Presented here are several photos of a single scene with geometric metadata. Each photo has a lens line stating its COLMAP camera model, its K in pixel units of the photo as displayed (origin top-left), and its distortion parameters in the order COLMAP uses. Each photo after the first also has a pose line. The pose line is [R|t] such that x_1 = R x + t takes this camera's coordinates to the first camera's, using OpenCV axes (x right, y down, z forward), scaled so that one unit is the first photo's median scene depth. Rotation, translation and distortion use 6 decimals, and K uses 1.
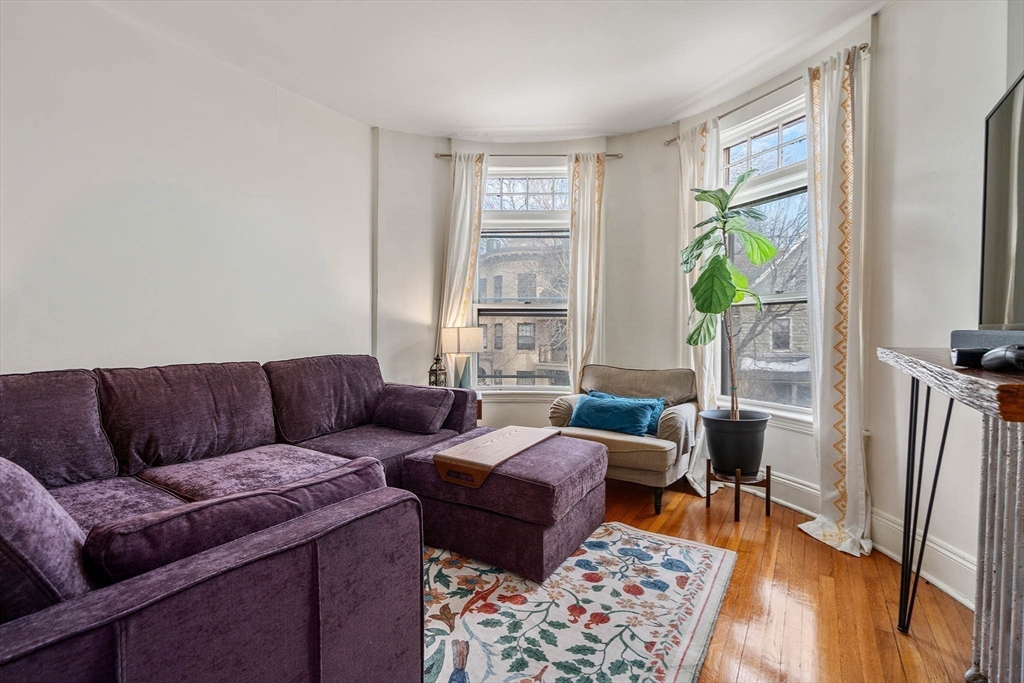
lens RADIAL K [[457.9, 0, 510.0], [0, 457.9, 341.4], [0, 0, 1]] dist [-0.002163, 0.000170]
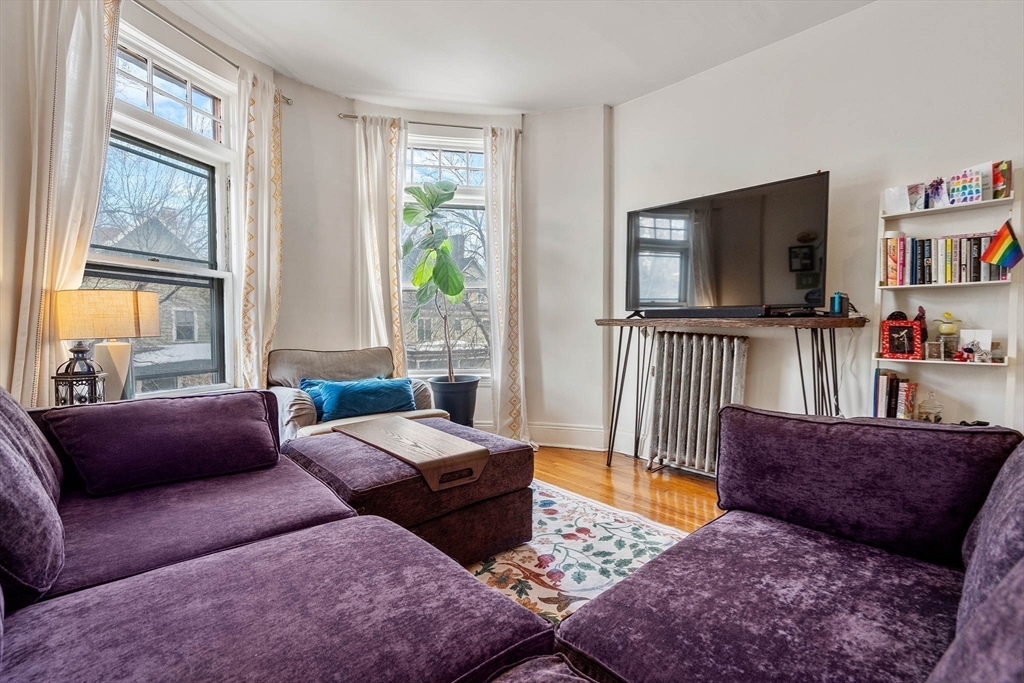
lens RADIAL K [[457.9, 0, 511.2], [0, 457.9, 338.9], [0, 0, 1]] dist [-0.002163, 0.000170]
pose [[0.260367, -0.025438, 0.965175, -0.998038], [0.018100, 0.999606, 0.021463, 0.045711], [-0.965340, 0.011881, 0.260724, 0.810142]]
